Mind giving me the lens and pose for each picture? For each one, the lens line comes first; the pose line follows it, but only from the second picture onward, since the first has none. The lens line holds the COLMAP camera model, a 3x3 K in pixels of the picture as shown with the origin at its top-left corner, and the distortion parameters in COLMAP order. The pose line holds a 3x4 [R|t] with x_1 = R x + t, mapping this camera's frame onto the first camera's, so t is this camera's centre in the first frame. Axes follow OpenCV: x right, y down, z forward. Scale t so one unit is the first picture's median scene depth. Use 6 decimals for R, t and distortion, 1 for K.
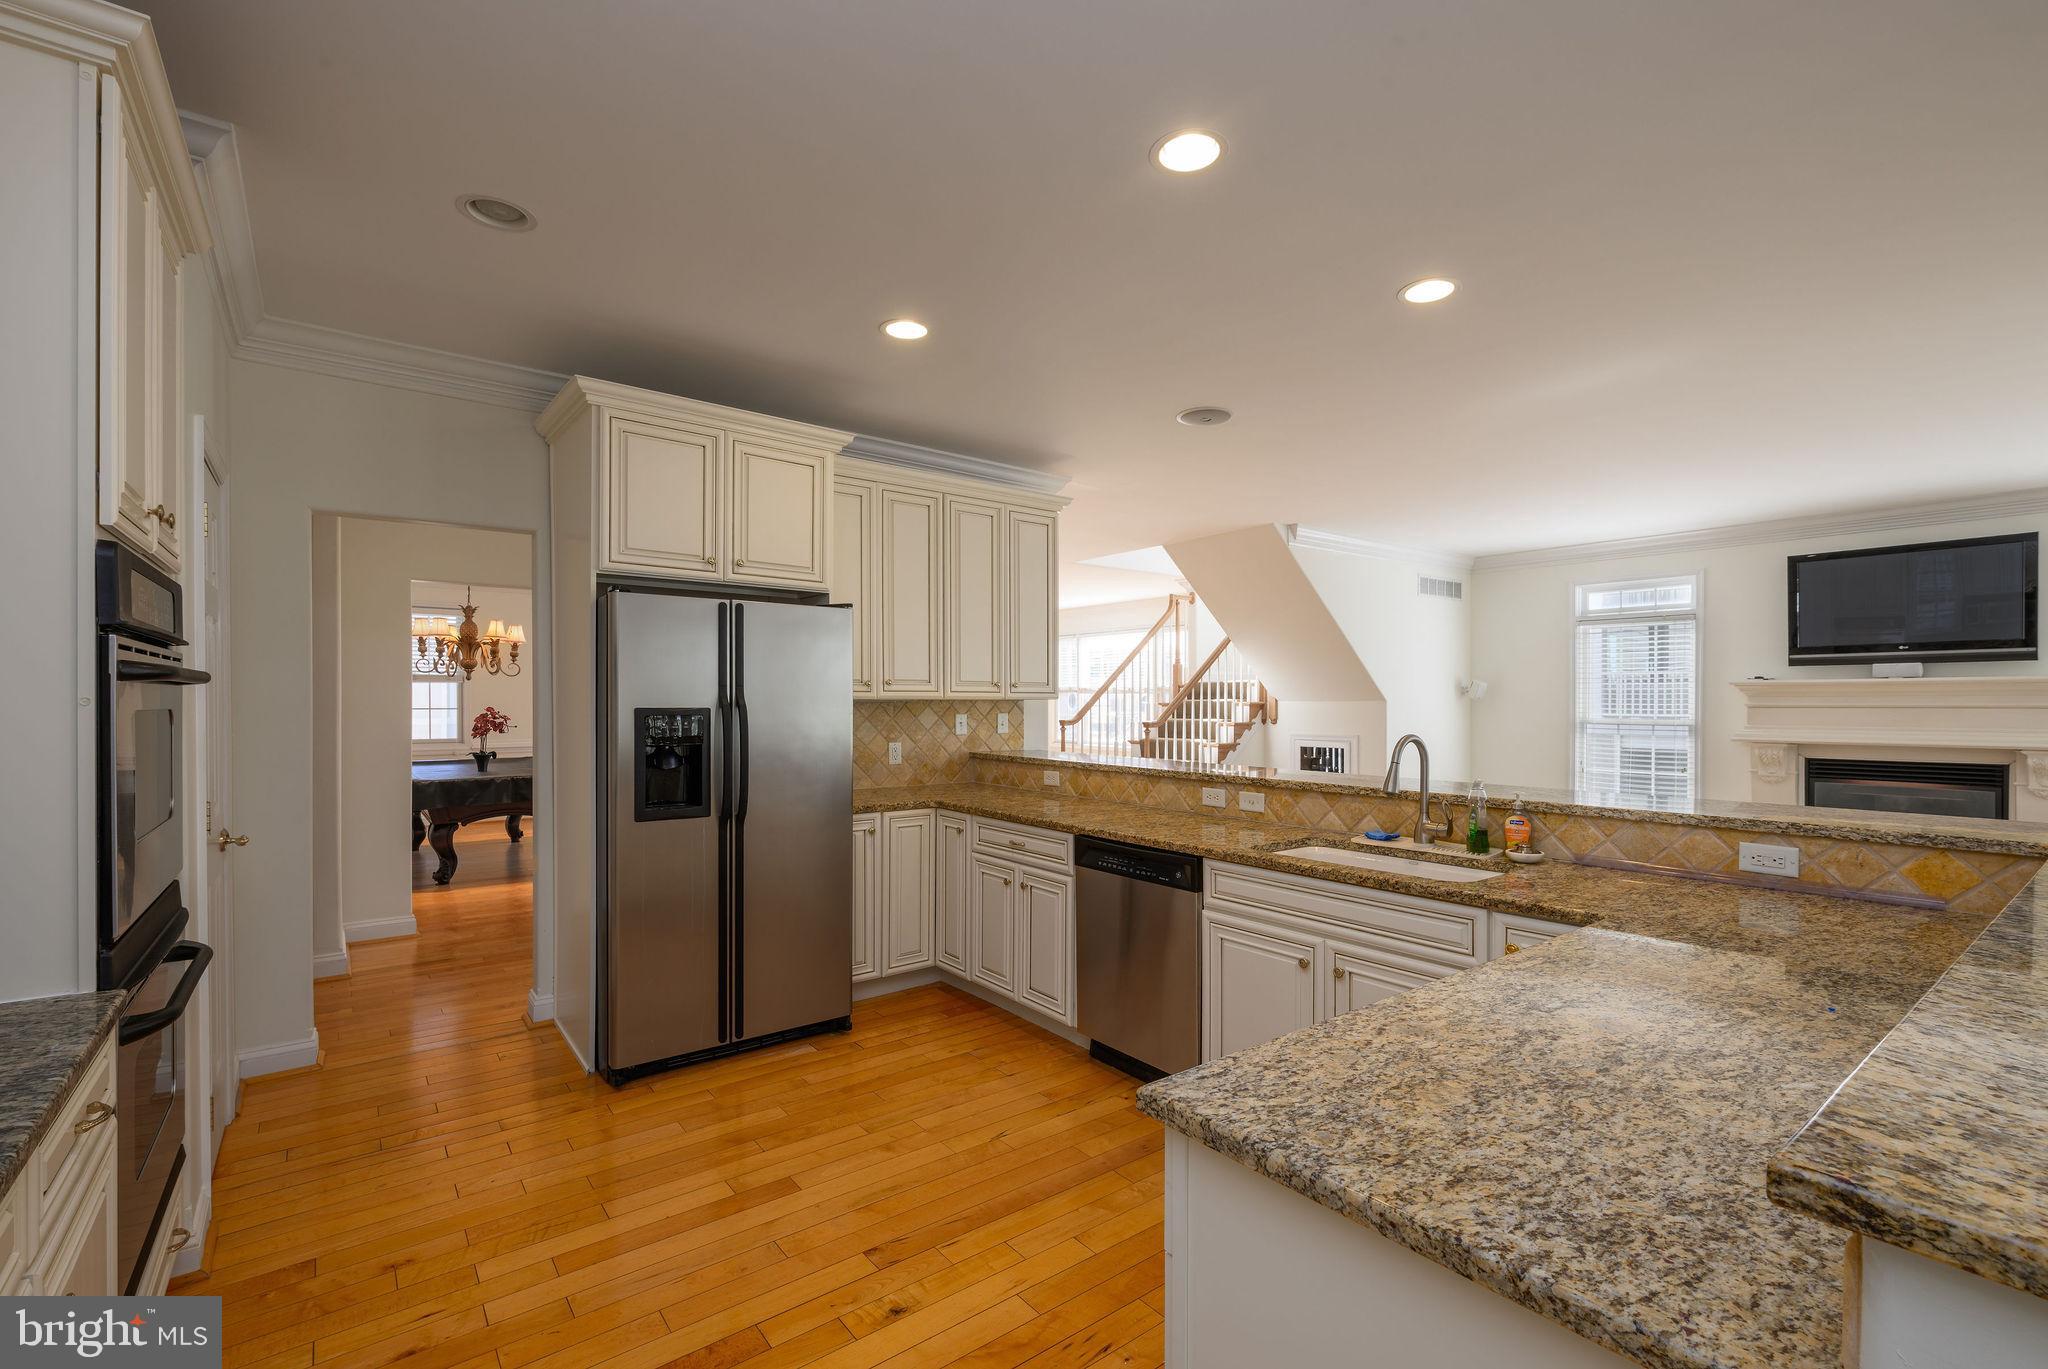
lens RADIAL K [[857.7, 0, 1041.3], [0, 857.7, 697.1], [0, 0, 1]] dist [0.002075, -0.002764]
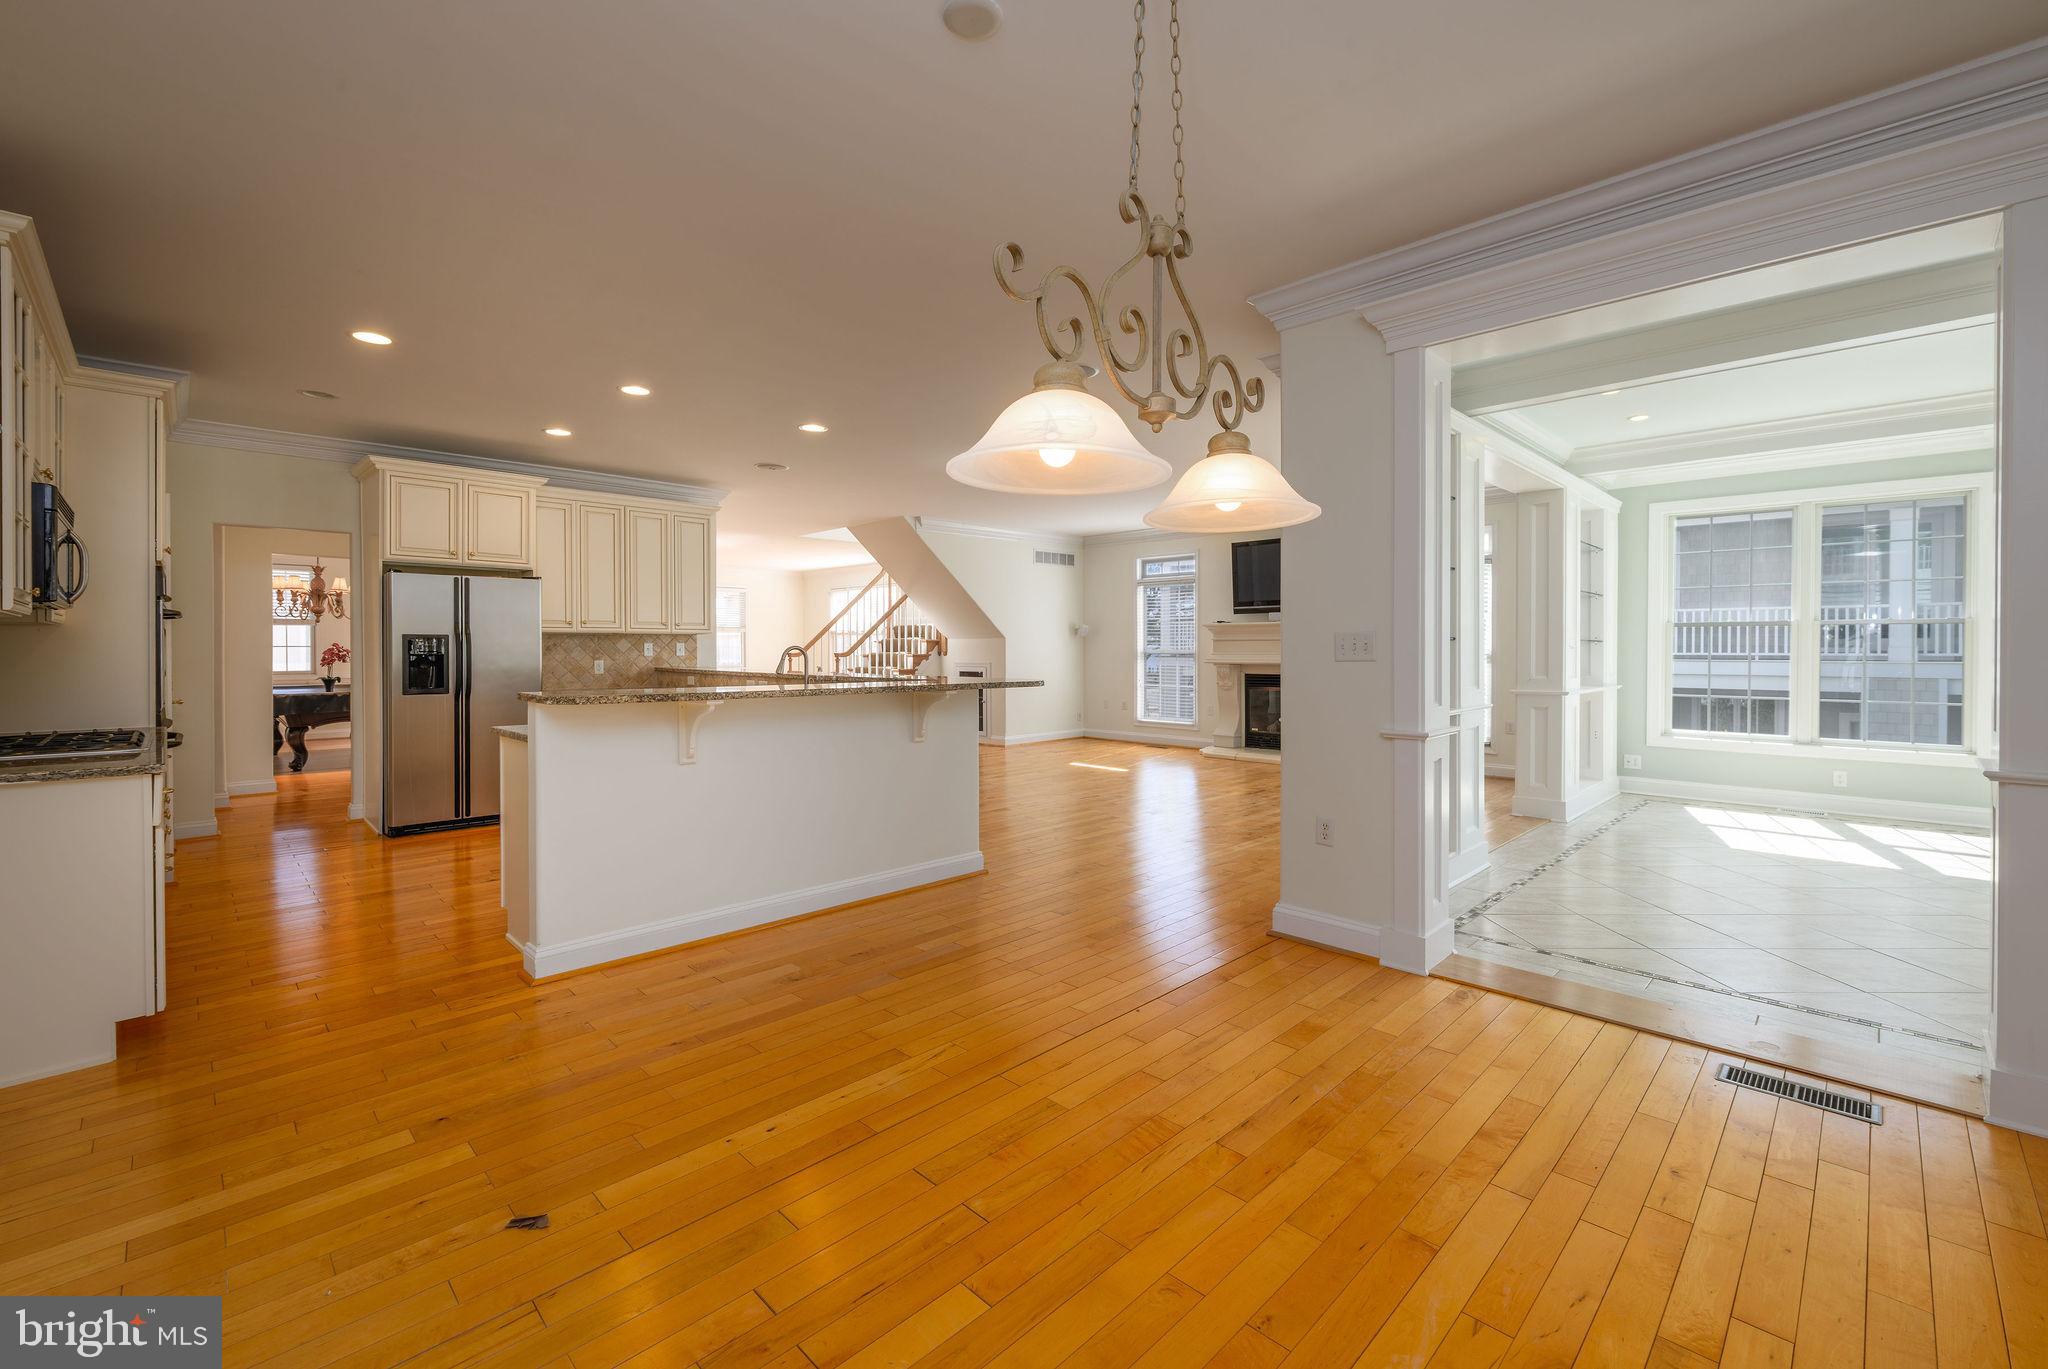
lens RADIAL K [[857.7, 0, 1027.3], [0, 857.7, 646.5], [0, 0, 1]] dist [0.002075, -0.002764]
pose [[0.995853, -0.001333, 0.090970, 0.354316], [0.001192, 0.999998, 0.001599, 0.019012], [-0.090972, -0.001483, 0.995852, -0.490316]]
